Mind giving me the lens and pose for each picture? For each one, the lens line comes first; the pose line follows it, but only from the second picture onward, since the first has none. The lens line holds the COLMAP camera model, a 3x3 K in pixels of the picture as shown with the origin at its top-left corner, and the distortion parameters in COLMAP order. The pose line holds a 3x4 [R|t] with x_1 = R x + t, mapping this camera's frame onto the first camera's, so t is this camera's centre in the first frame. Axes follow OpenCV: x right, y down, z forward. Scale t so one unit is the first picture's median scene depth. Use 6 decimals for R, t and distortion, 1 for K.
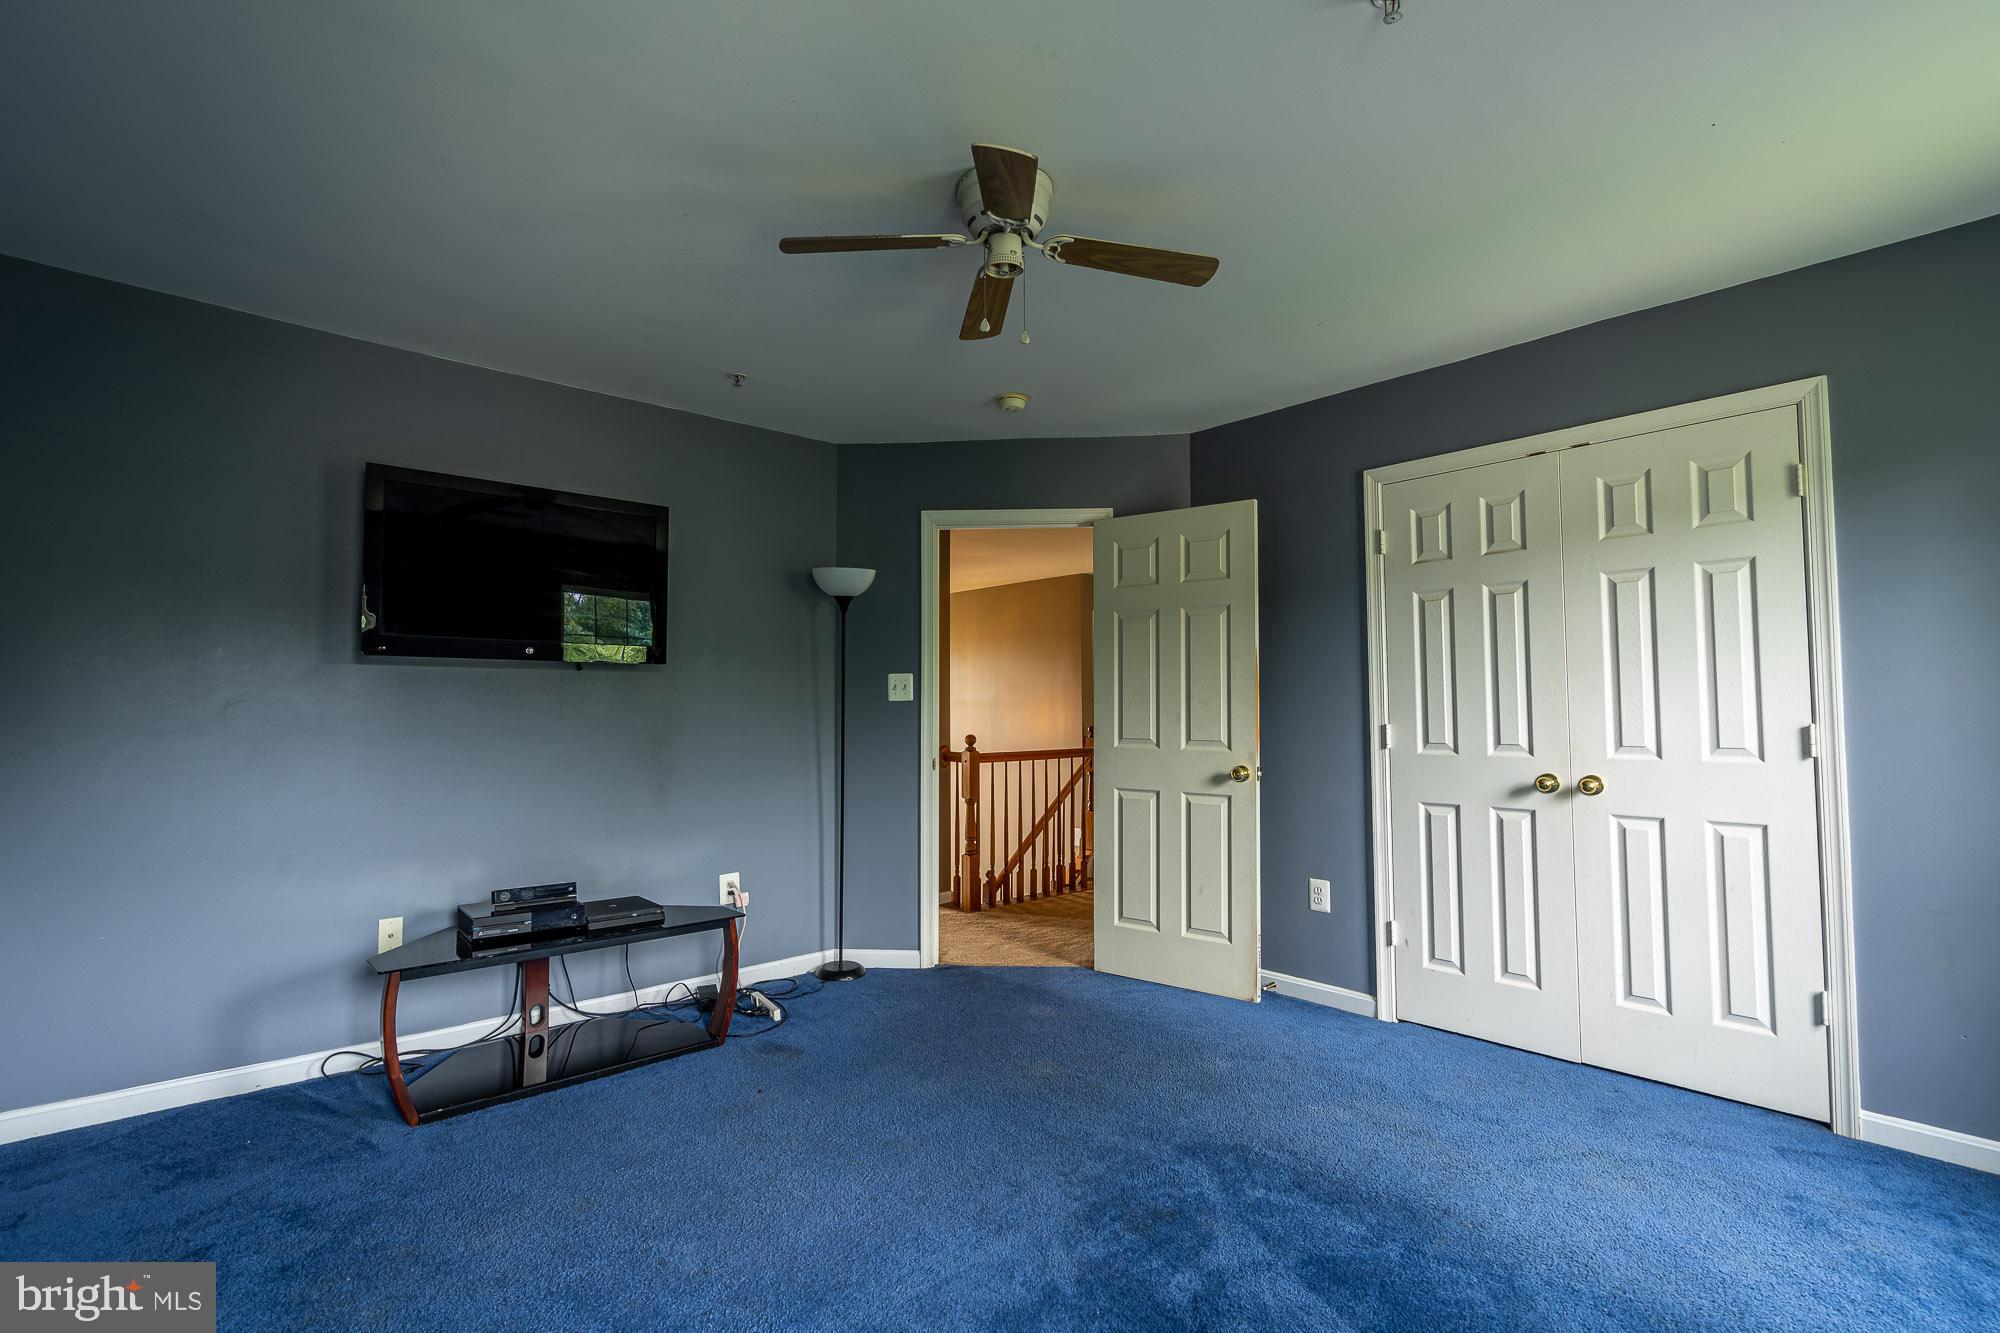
lens RADIAL K [[902.4, 0, 1000.0], [0, 902.4, 666.5], [0, 0, 1]] dist [-0.000804, -0.000048]
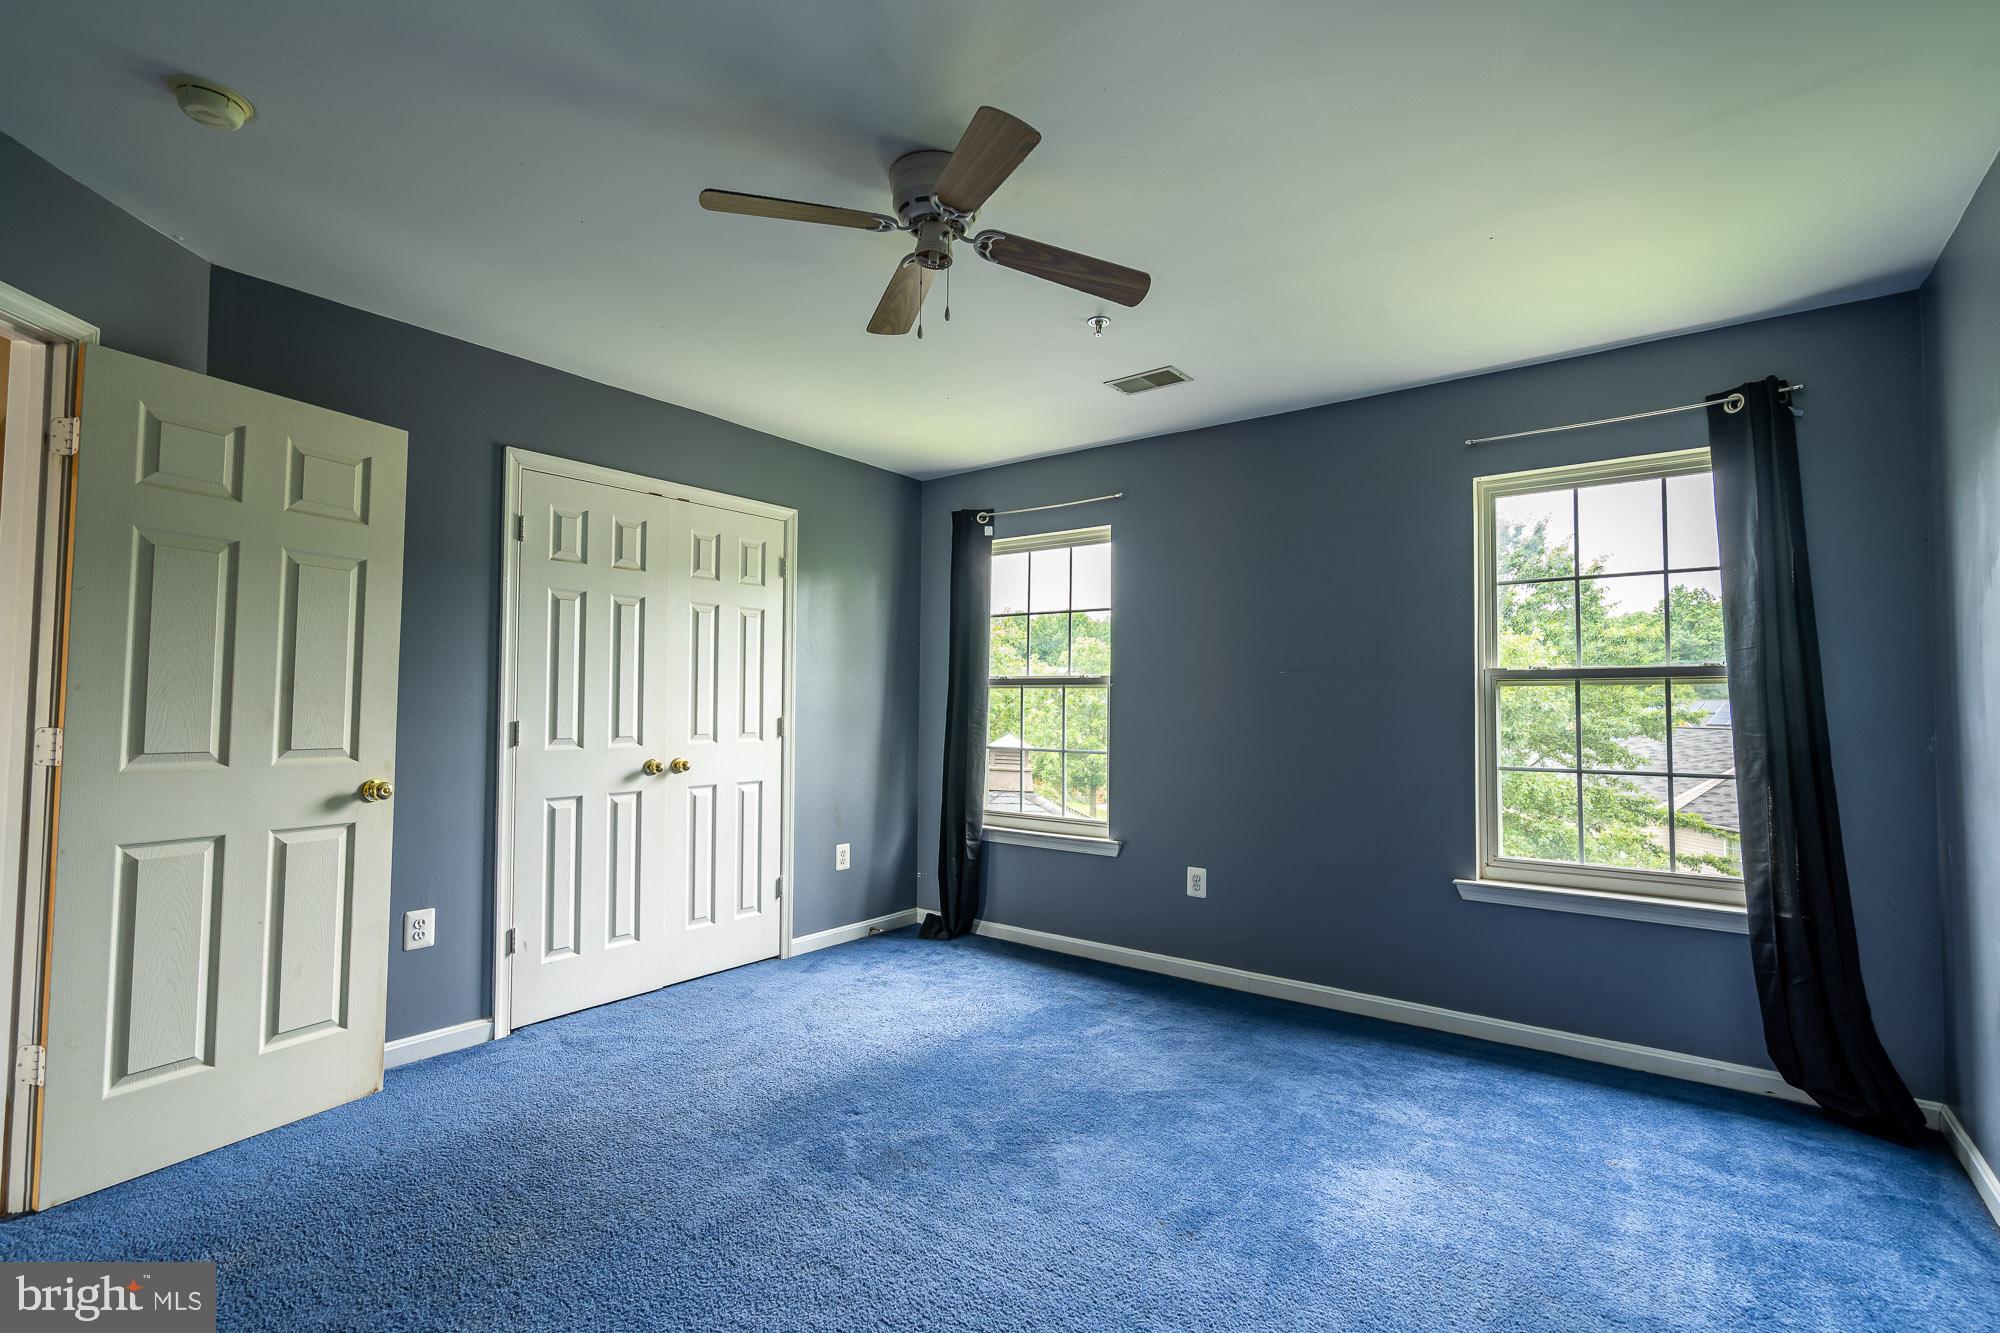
lens RADIAL K [[902.4, 0, 1000.0], [0, 902.4, 666.5], [0, 0, 1]] dist [-0.000804, -0.000048]
pose [[-0.171774, 0.049130, 0.983911, -0.616189], [-0.048255, 0.997137, -0.058215, 0.038686], [-0.983954, -0.057479, -0.168912, 0.687200]]
